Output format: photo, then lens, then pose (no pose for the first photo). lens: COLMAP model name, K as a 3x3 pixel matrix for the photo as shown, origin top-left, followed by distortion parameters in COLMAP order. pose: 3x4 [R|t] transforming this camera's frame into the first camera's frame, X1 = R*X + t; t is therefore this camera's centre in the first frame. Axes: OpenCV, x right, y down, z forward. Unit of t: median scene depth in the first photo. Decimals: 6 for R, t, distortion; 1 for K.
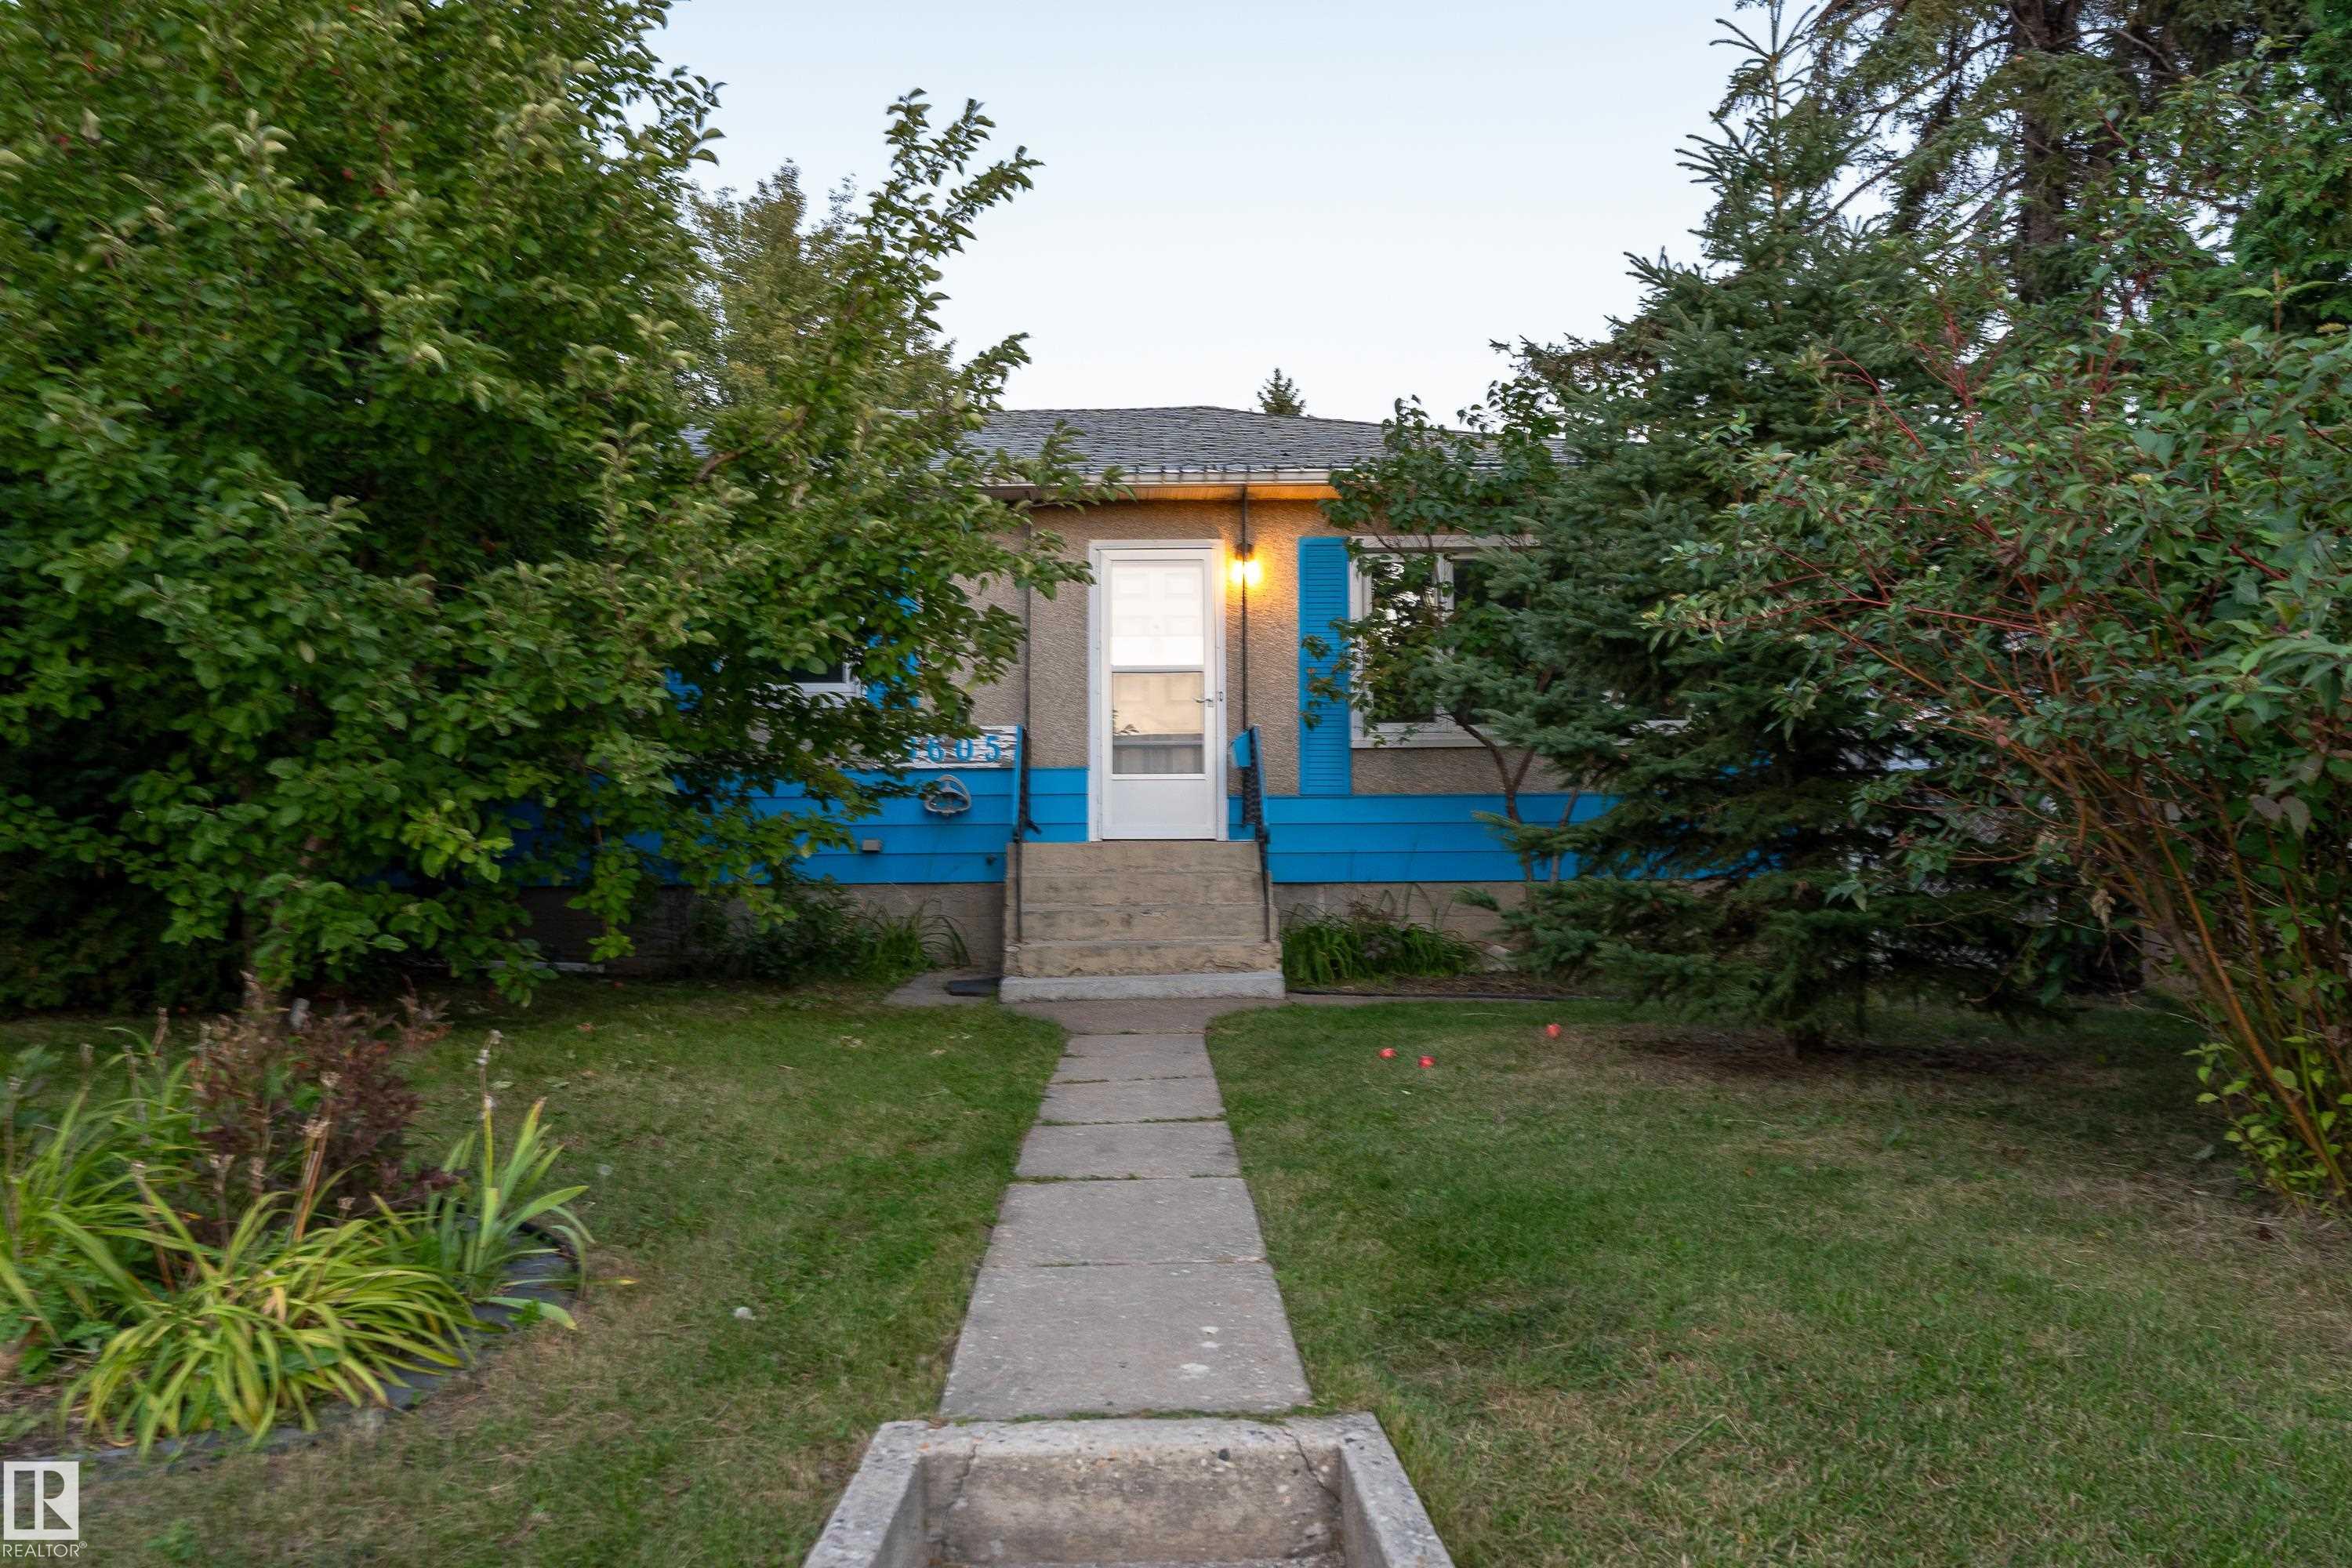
lens RADIAL K [[1326.3, 0, 1176.0], [0, 1326.3, 784.0], [0, 0, 1]] dist [-0.002226, -0.000035]
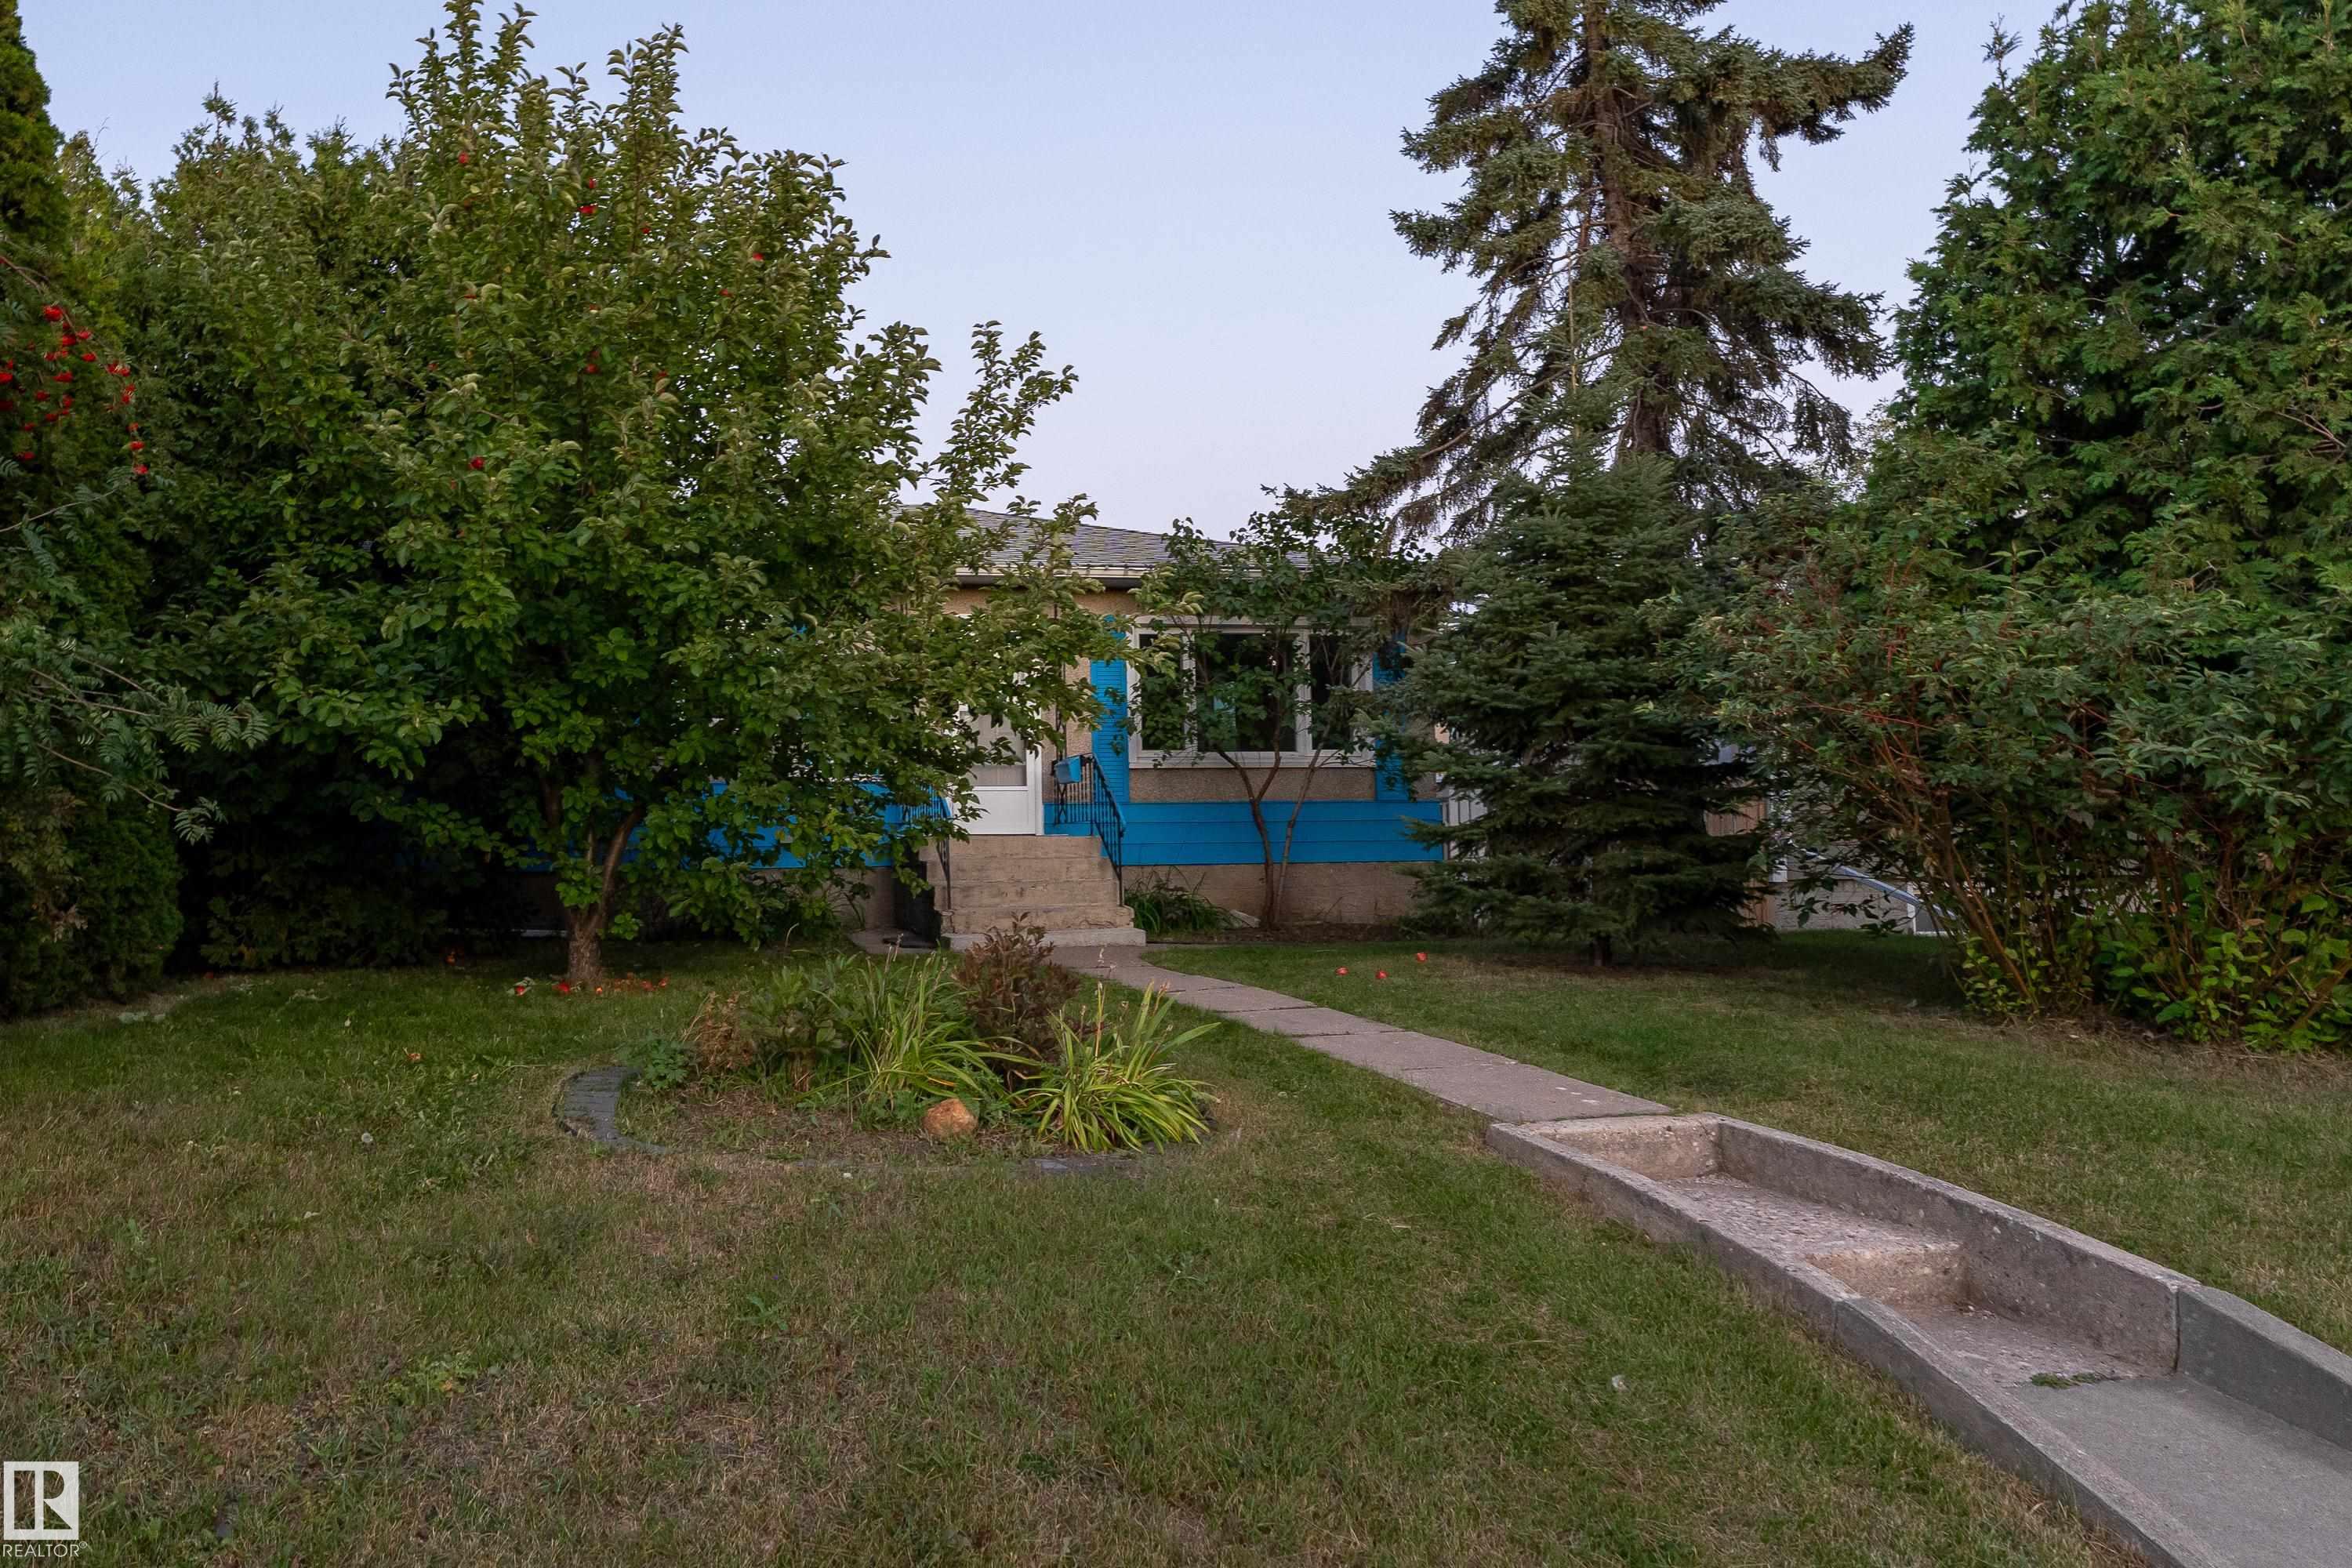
lens RADIAL K [[951.6, 0, 1163.3], [0, 951.6, 775.5], [0, 0, 1]] dist [0.000732, 0.000131]
pose [[0.991690, 0.006084, 0.128509, -0.146430], [-0.003568, 0.999798, -0.019799, -0.002116], [-0.128604, 0.019176, 0.991511, -0.059757]]
